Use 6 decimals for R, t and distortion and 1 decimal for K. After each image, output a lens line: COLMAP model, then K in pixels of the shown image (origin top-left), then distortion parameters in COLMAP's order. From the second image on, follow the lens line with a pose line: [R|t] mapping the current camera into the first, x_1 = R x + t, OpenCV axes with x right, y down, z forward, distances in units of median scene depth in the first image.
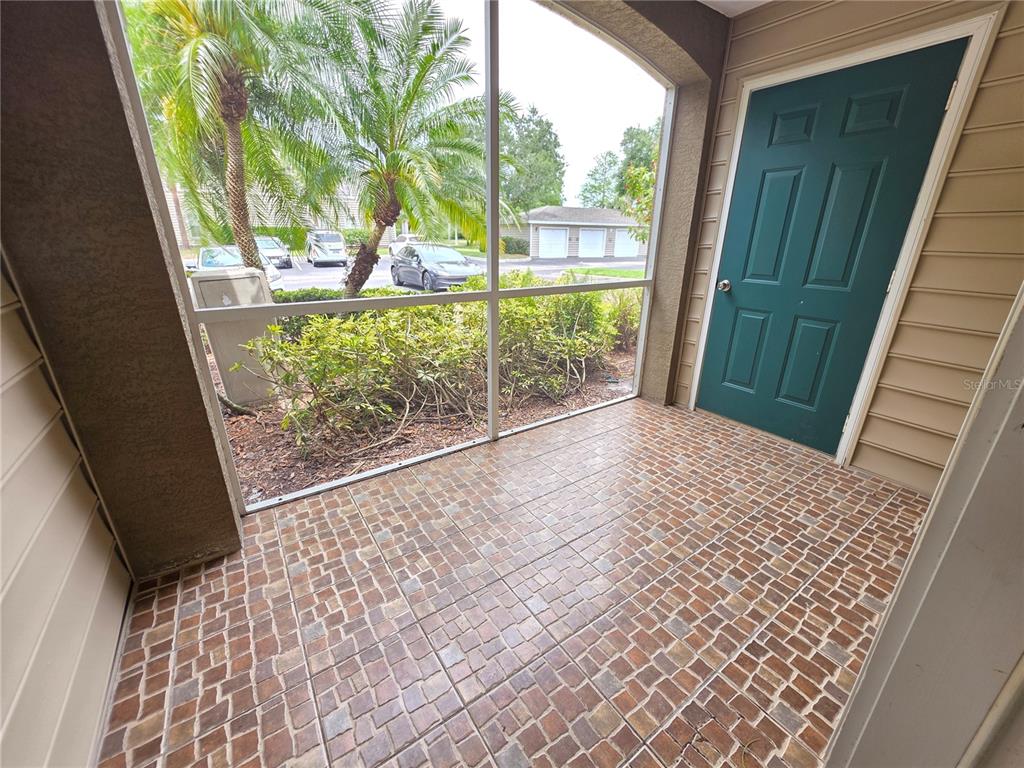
lens RADIAL K [[412.7, 0, 513.2], [0, 412.7, 384.8], [0, 0, 1]] dist [-0.000970, 0.000324]
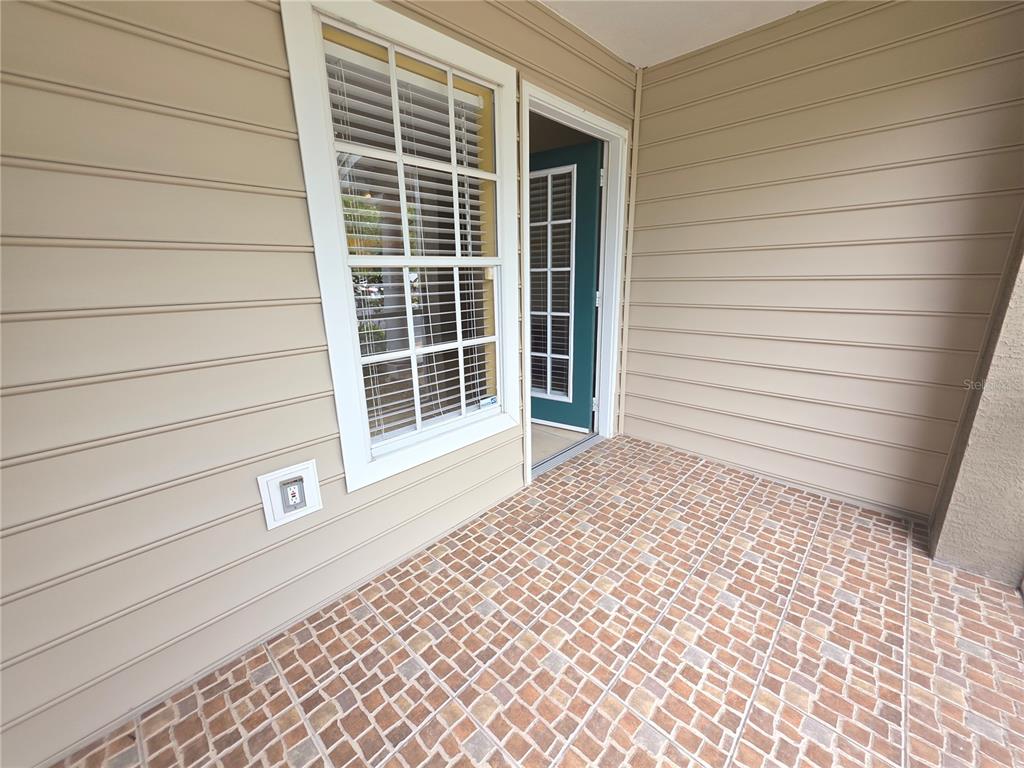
lens RADIAL K [[412.7, 0, 513.2], [0, 412.7, 384.8], [0, 0, 1]] dist [-0.000970, 0.000324]
pose [[-0.977505, 0.061171, -0.201844, 0.673241], [-0.064989, 0.823089, 0.564181, -0.582543], [0.200647, 0.564608, -0.800599, 1.607343]]
